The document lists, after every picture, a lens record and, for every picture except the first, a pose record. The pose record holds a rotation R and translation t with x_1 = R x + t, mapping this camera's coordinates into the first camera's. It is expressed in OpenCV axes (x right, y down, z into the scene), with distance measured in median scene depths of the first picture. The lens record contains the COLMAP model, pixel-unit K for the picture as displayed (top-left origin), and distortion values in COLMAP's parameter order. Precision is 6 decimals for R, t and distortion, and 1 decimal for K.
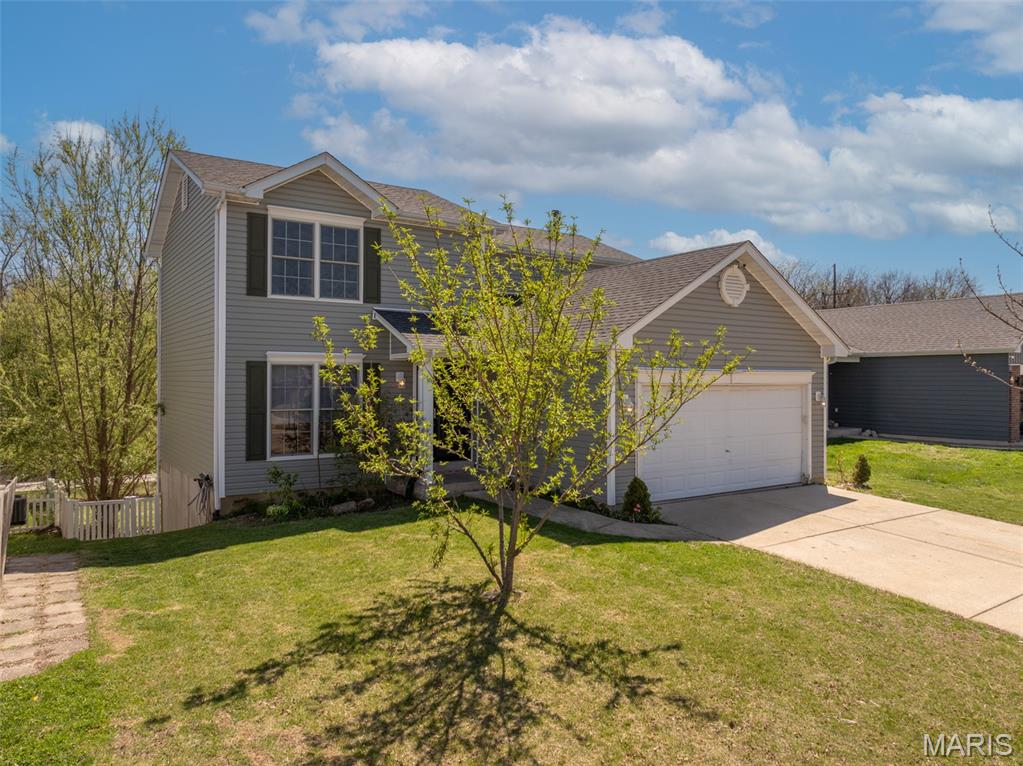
lens RADIAL K [[717.7, 0, 518.0], [0, 717.7, 381.4], [0, 0, 1]] dist [-0.028319, 0.013064]
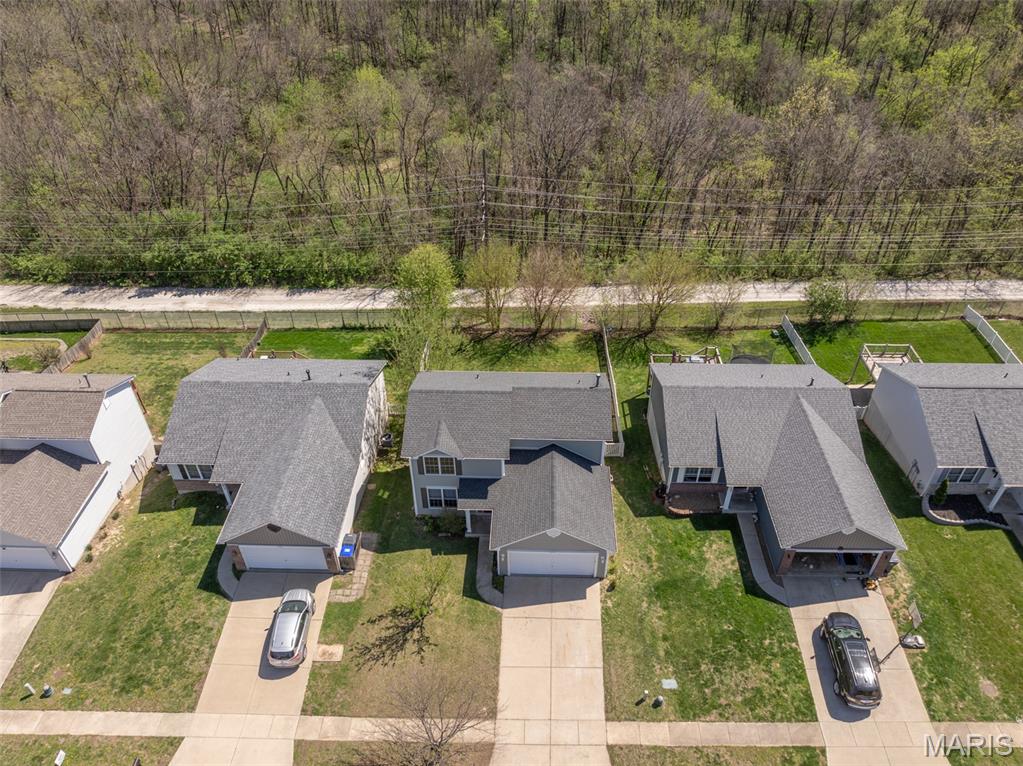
lens RADIAL K [[717.7, 0, 518.0], [0, 717.7, 381.4], [0, 0, 1]] dist [-0.028319, 0.013064]
pose [[0.808652, 0.370153, -0.457241, 1.273065], [0.003441, 0.774251, 0.632869, -2.407999], [0.588278, -0.513343, 0.624826, -0.546829]]
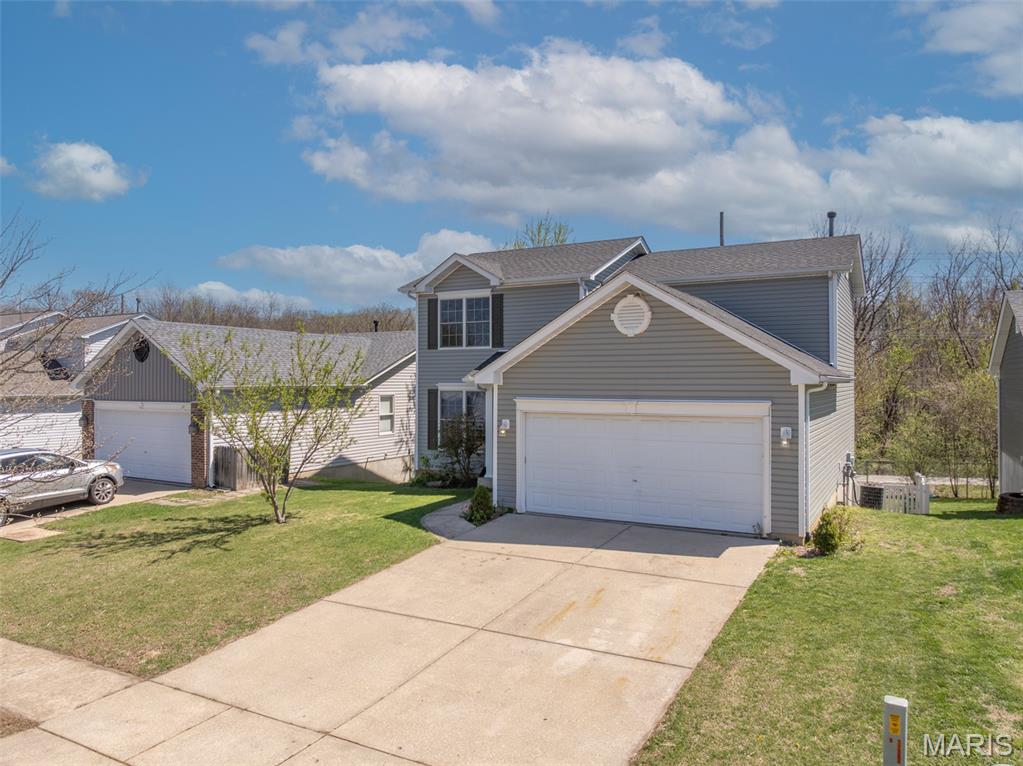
lens RADIAL K [[719.2, 0, 511.5], [0, 719.2, 383.0], [0, 0, 1]] dist [-0.032209, 0.002551]
pose [[0.441587, -0.000040, -0.897219, 1.137792], [0.000814, 1.000000, 0.000357, -0.040533], [0.897218, -0.000888, 0.441587, 0.414034]]
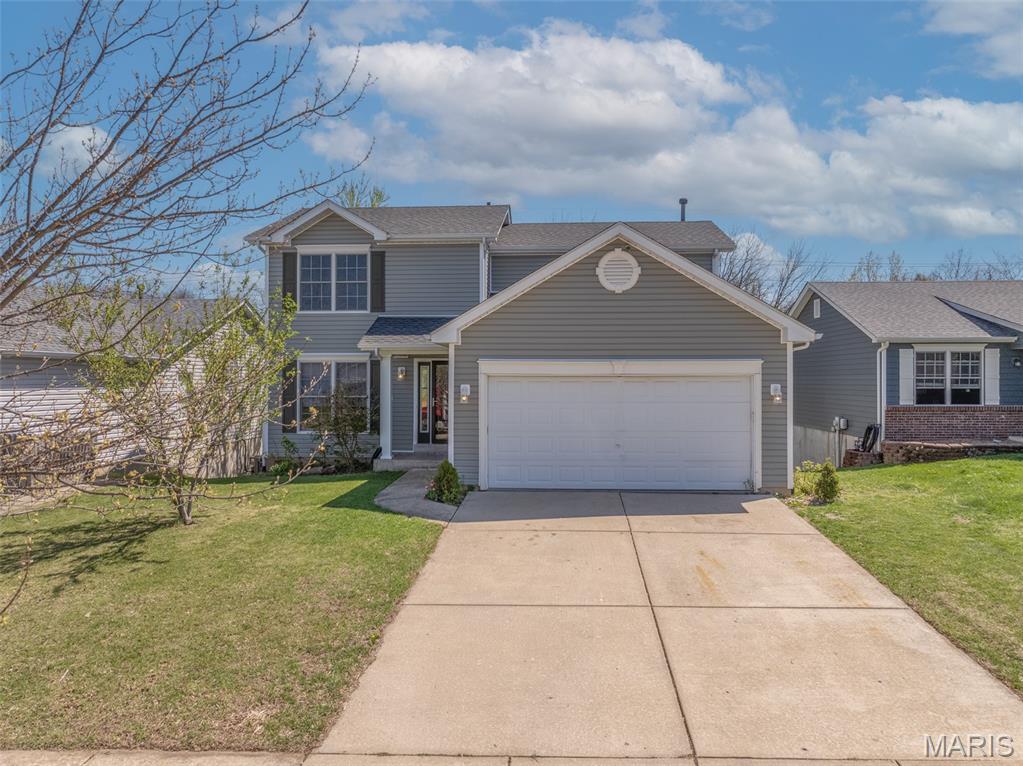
lens RADIAL K [[717.7, 0, 518.0], [0, 717.7, 381.4], [0, 0, 1]] dist [-0.028319, 0.013064]
pose [[0.789718, -0.001149, -0.613469, 0.785740], [0.000303, 0.999999, -0.001482, 0.013996], [0.613470, 0.000985, 0.789717, 0.175874]]
